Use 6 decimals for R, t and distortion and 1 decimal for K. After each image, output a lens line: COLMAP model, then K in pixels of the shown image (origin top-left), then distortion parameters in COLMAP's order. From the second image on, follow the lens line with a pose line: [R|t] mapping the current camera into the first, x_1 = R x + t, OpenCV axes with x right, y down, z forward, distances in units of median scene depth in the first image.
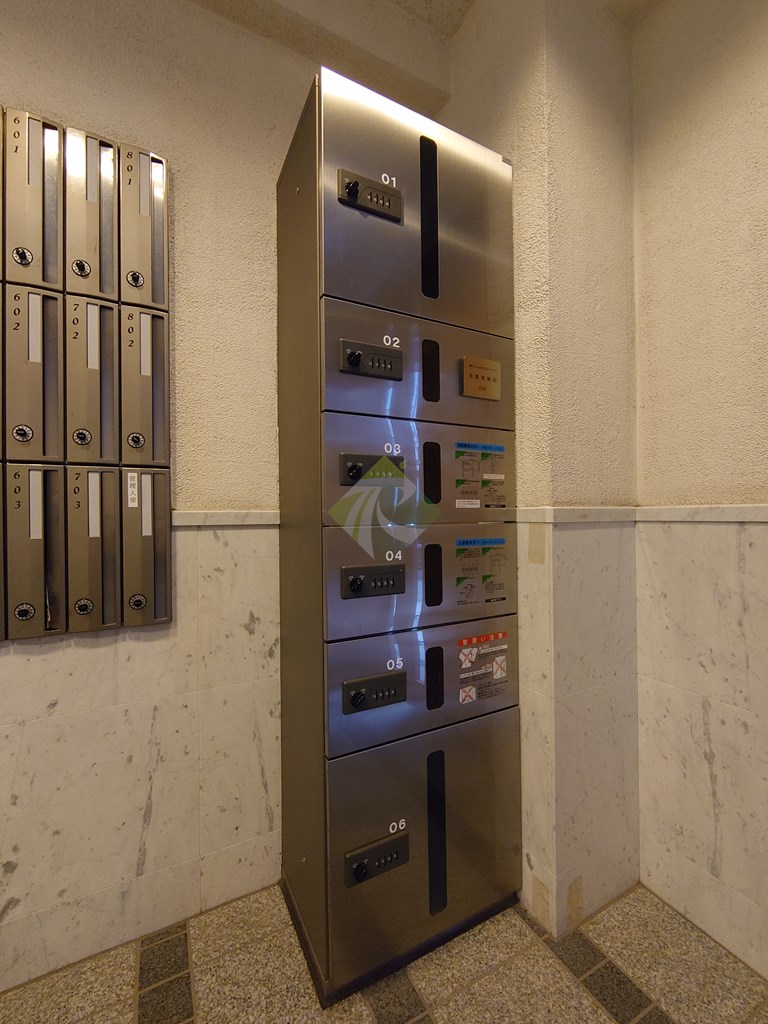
lens RADIAL K [[440.2, 0, 385.7], [0, 440.2, 514.4], [0, 0, 1]] dist [0.001367, -0.002305]
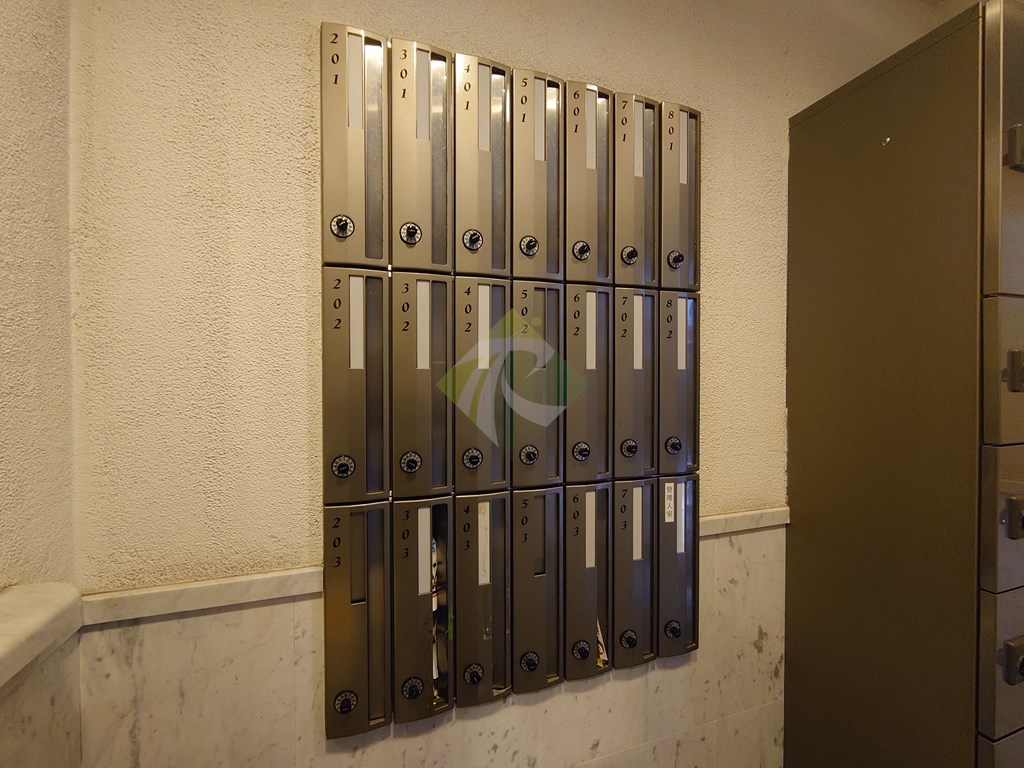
lens RADIAL K [[440.2, 0, 507.4], [0, 440.2, 383.9], [0, 0, 1]] dist [0.001367, -0.002305]
pose [[0.986897, 0.006664, -0.161215, -0.724032], [-0.004097, 0.999860, 0.016251, -0.291712], [0.161301, -0.015378, 0.986786, 0.087193]]
